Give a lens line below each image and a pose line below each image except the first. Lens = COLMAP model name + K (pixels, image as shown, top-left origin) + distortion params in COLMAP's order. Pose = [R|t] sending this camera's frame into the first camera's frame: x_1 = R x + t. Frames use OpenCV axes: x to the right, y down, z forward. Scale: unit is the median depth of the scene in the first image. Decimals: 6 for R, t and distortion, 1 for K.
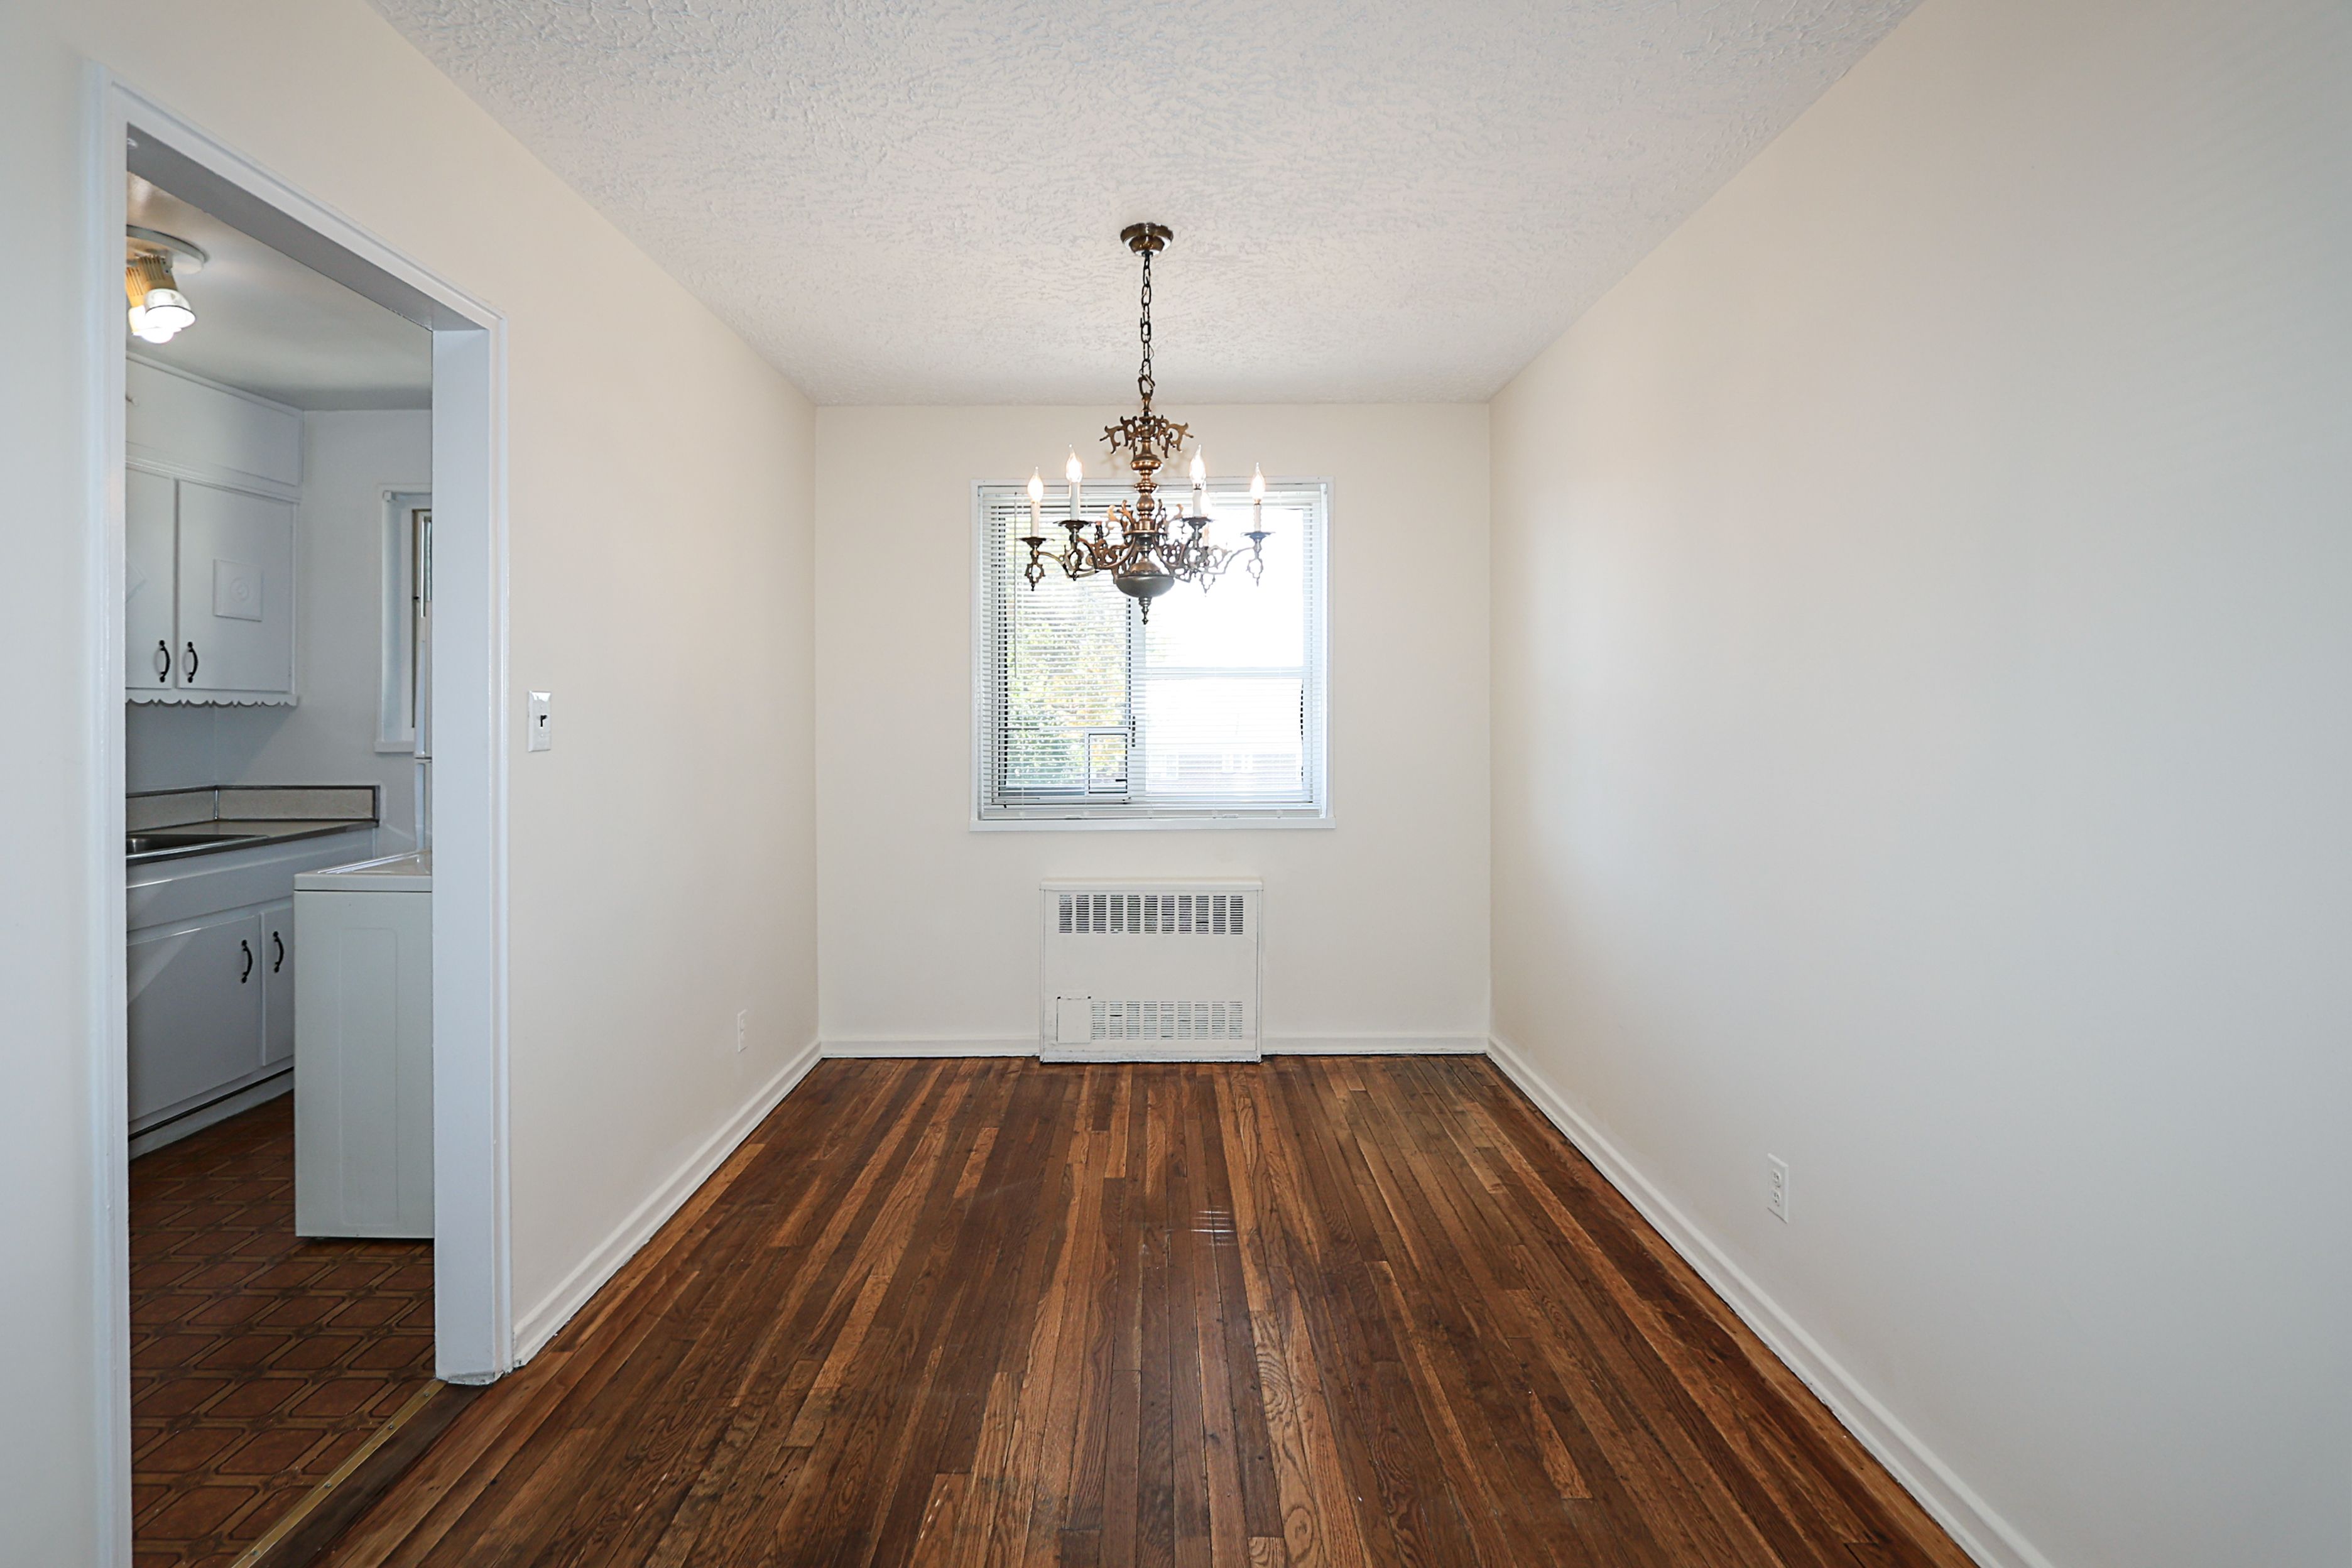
lens RADIAL K [[1115.1, 0, 1130.6], [0, 1115.1, 720.4], [0, 0, 1]] dist [-0.011908, 0.000469]
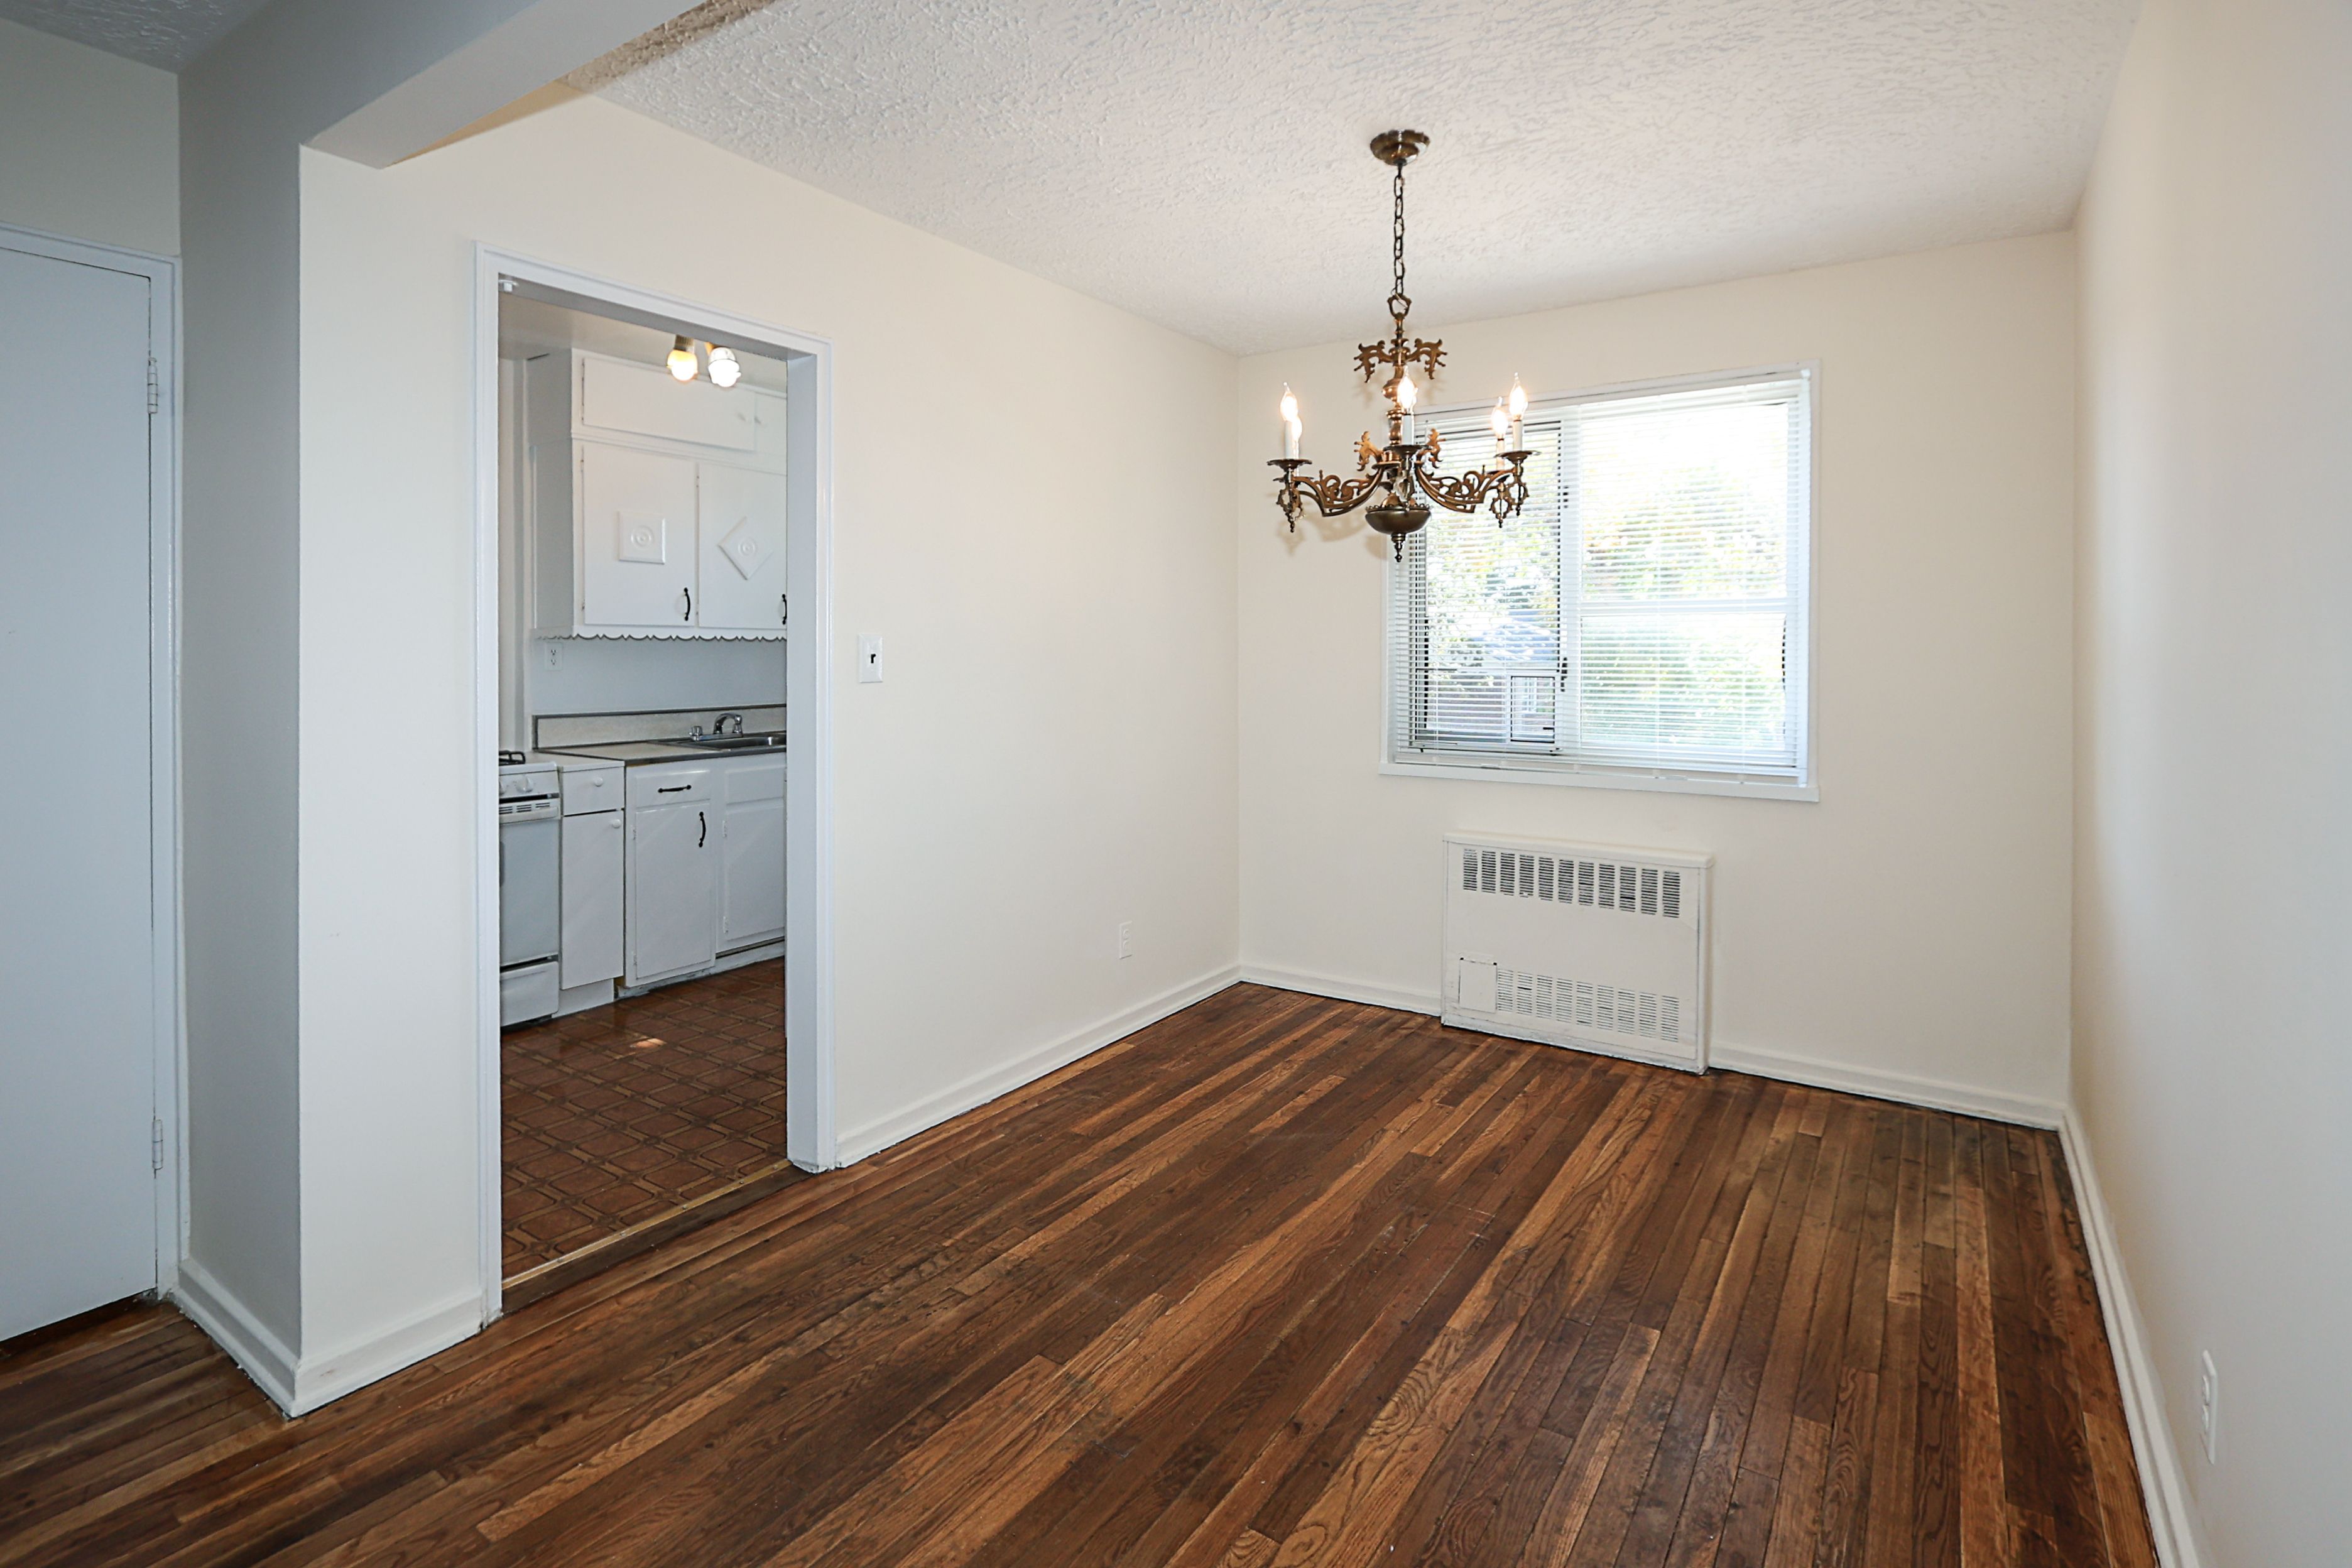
lens RADIAL K [[1125.8, 0, 1099.0], [0, 1125.8, 651.0], [0, 0, 1]] dist [-0.007061, -0.000591]
pose [[0.825914, 0.007471, -0.563746, 0.262775], [-0.009018, 0.999959, 0.000040, -0.007174], [0.563724, 0.005051, 0.825948, 0.063022]]
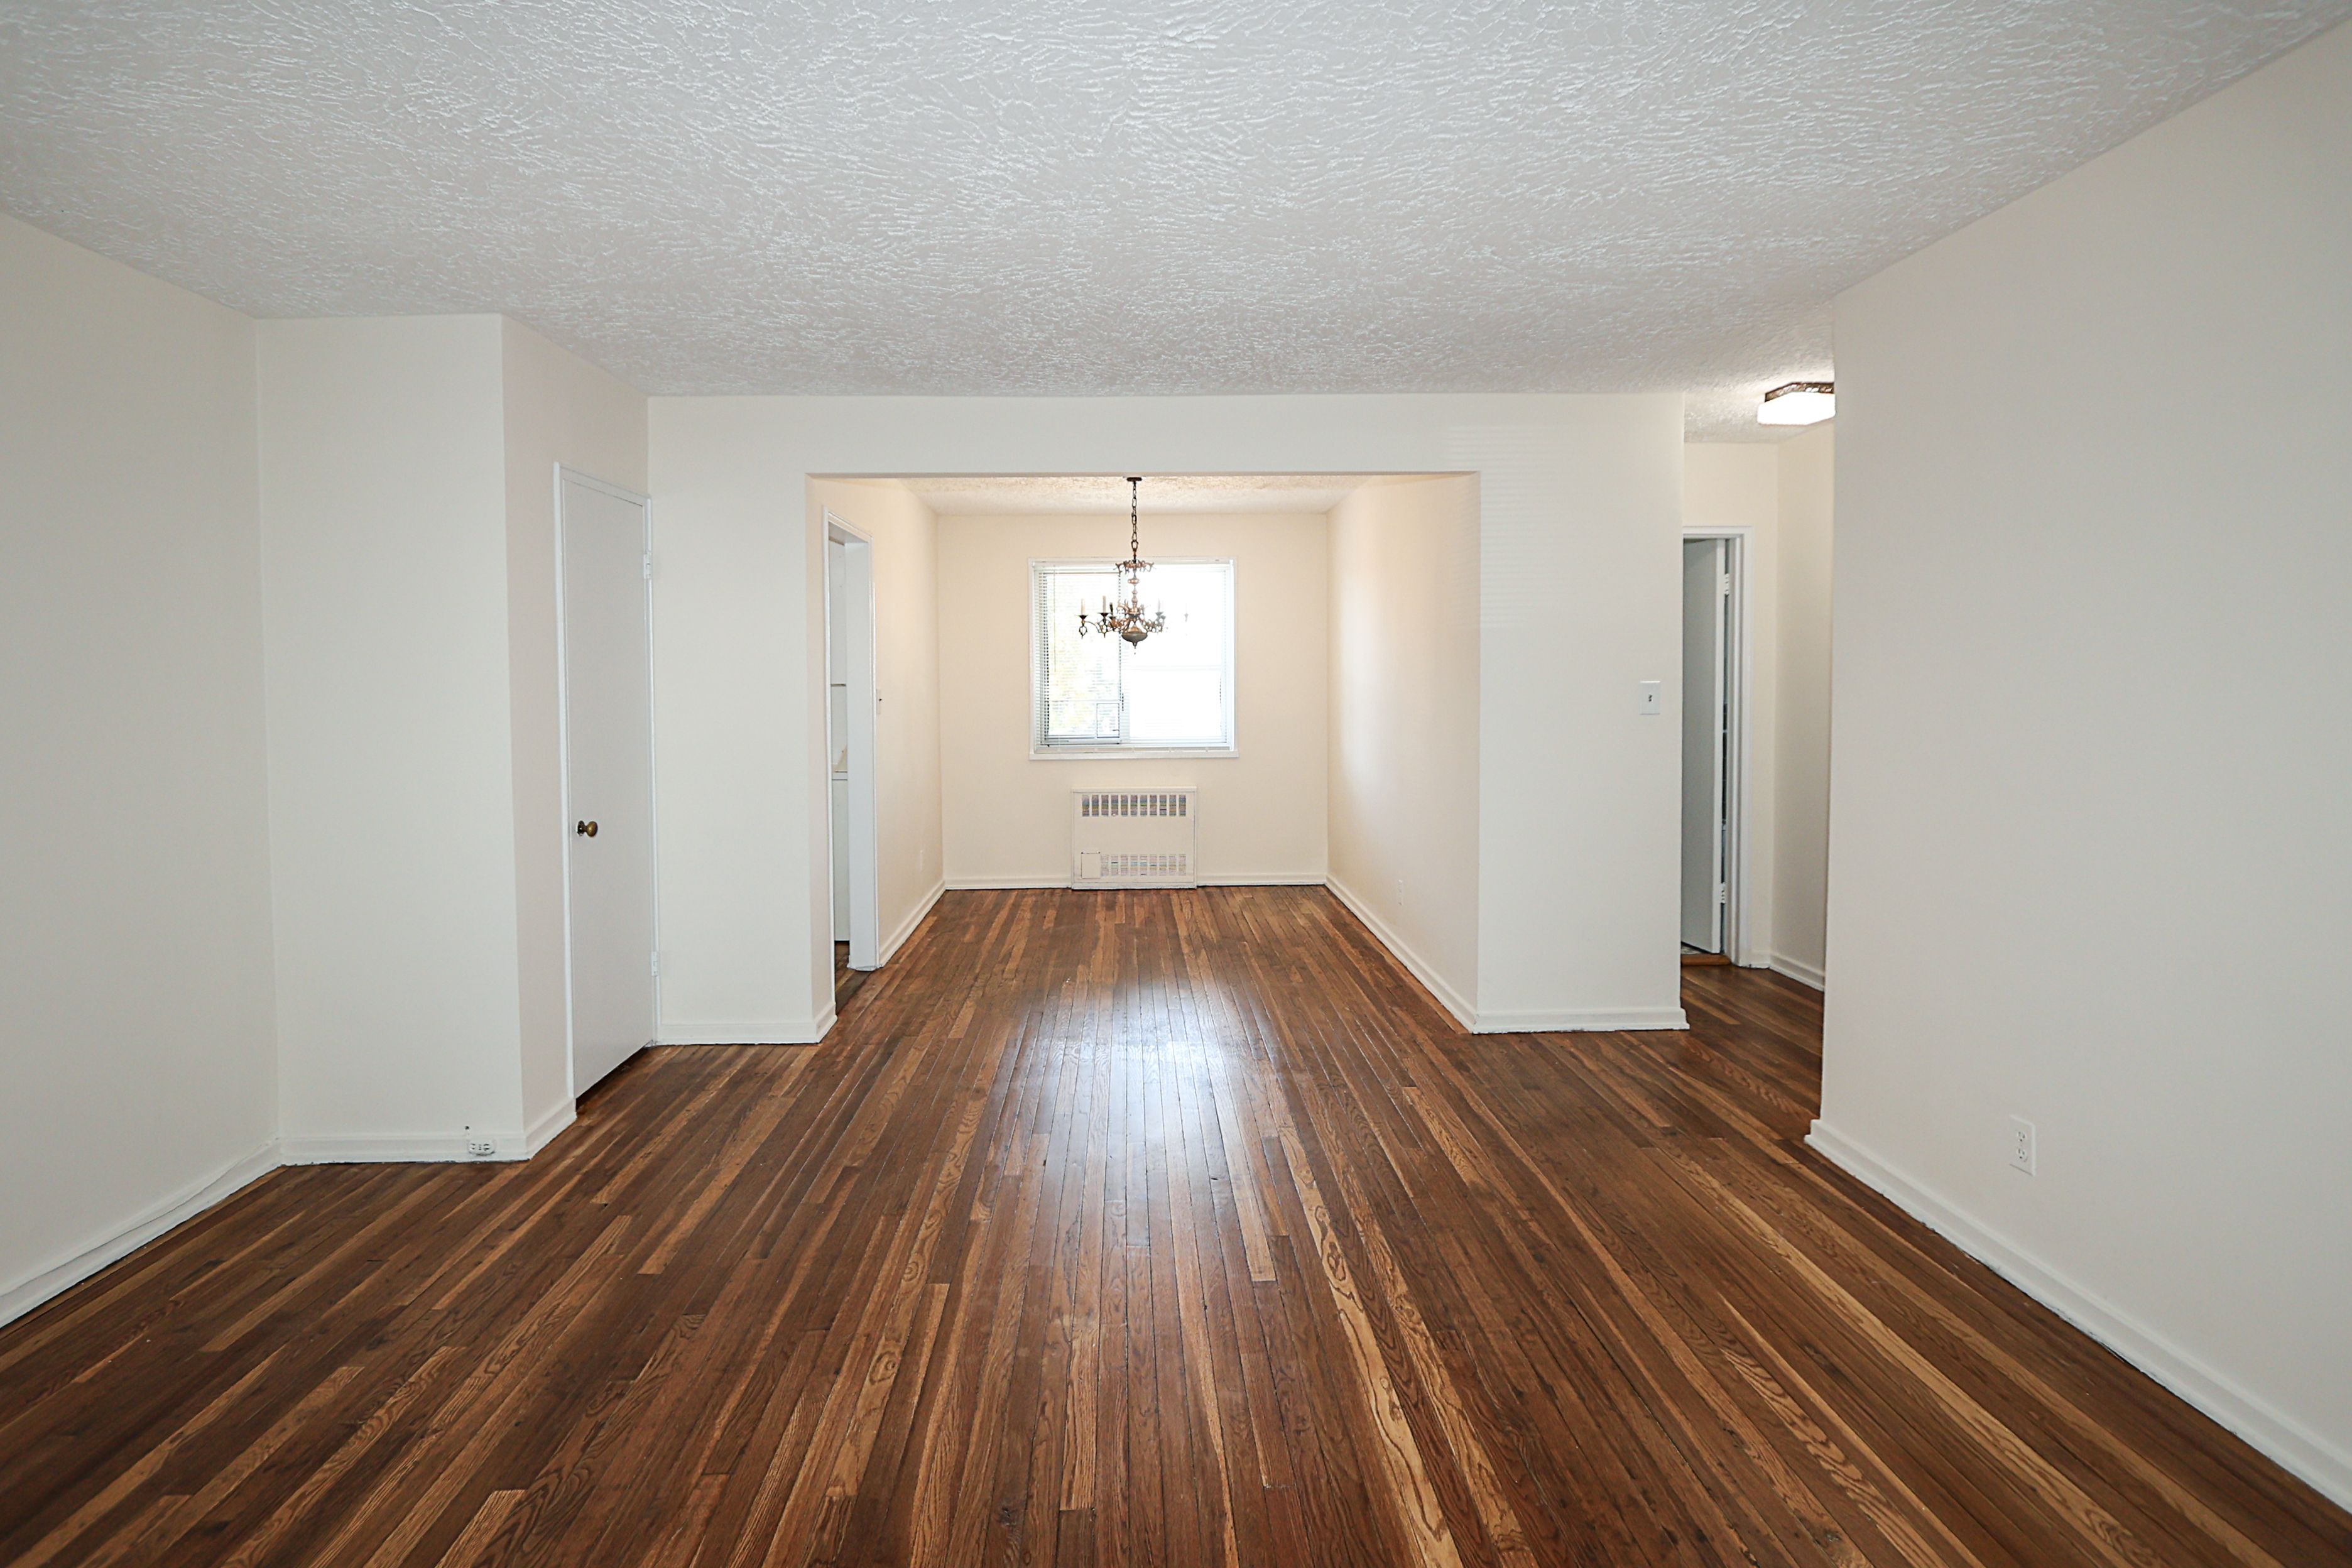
lens RADIAL K [[1053.8, 0, 1084.1], [0, 1053.8, 699.8], [0, 0, 1]] dist [-0.012794, 0.000103]
pose [[0.999897, -0.005507, -0.013269, -0.046768], [0.005665, 0.999913, 0.011931, -0.018108], [0.013202, -0.012005, 0.999841, -0.826685]]
